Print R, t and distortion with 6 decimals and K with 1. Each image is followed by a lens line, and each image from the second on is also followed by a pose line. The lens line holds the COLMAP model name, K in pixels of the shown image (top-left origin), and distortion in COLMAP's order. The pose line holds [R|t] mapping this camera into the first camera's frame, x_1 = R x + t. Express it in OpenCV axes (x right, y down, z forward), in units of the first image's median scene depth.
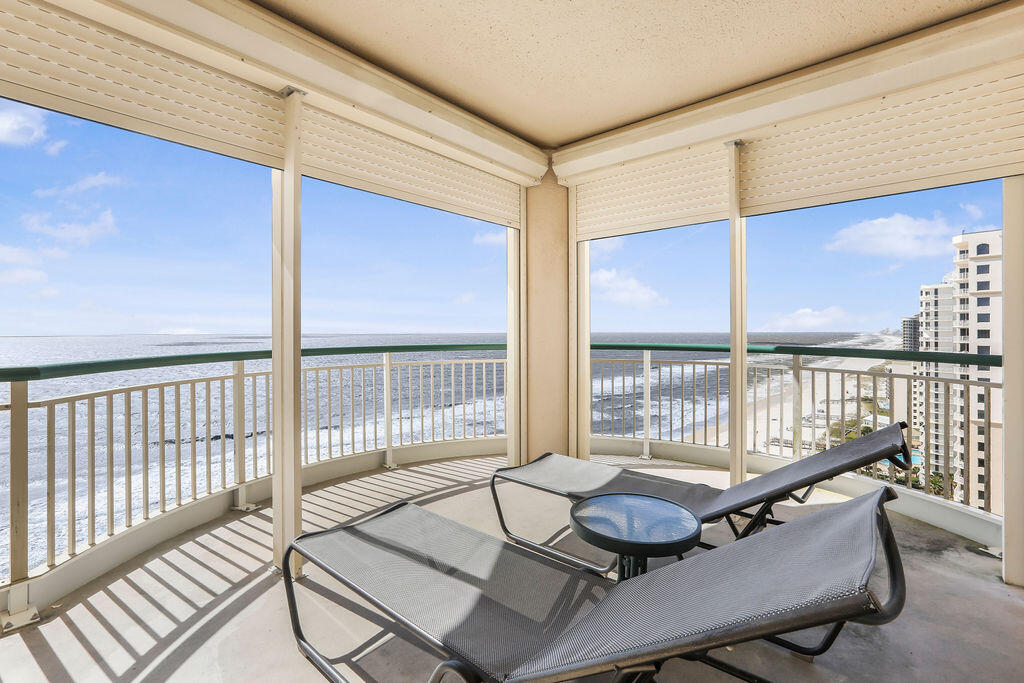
lens RADIAL K [[470.5, 0, 509.4], [0, 470.5, 339.9], [0, 0, 1]] dist [0.004740, 0.001472]
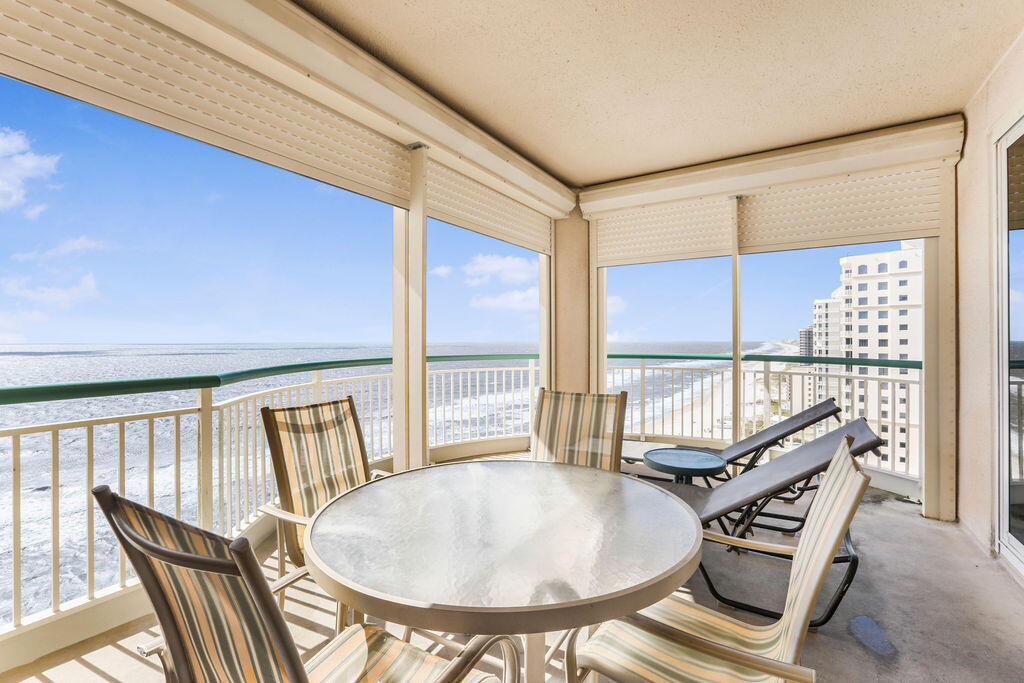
lens RADIAL K [[470.5, 0, 512.5], [0, 470.5, 349.6], [0, 0, 1]] dist [0.004740, 0.001472]
pose [[0.988396, -0.003711, 0.151853, -0.255515], [0.003519, 0.999993, 0.001535, -0.003973], [-0.151858, -0.000983, 0.988402, -0.143135]]
